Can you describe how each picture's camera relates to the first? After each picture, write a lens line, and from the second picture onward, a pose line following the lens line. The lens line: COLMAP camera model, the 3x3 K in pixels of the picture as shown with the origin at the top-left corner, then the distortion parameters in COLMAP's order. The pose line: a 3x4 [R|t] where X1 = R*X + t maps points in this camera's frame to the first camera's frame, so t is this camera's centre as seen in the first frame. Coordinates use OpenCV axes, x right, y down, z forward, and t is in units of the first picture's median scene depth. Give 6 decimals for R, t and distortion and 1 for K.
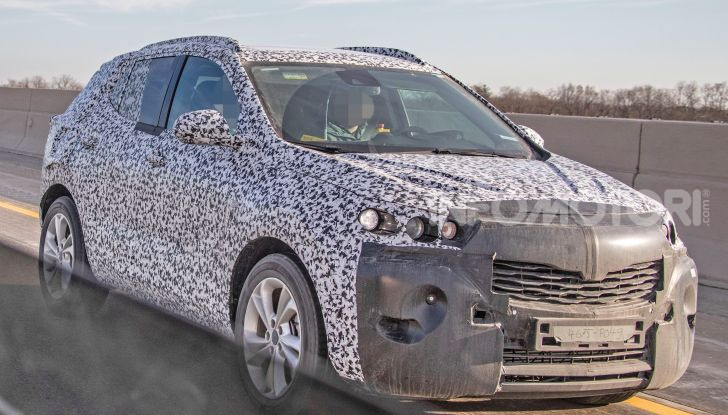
lens RADIAL K [[1386.2, 0, 233.8], [0, 1386.2, 197.1], [0, 0, 1]] dist [0.116105, 0.000000]
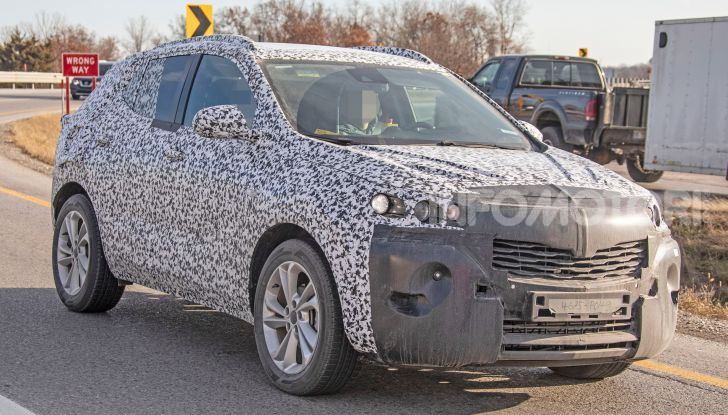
lens RADIAL K [[1478.7, 0, 364.1], [0, 1478.7, 210.1], [0, 0, 1]] dist [0.232620, 0.000000]
pose [[0.996001, -0.011812, 0.088555, -0.015190], [0.011960, 0.999928, -0.001142, 0.019619], [-0.088535, 0.002197, 0.996071, -0.130808]]
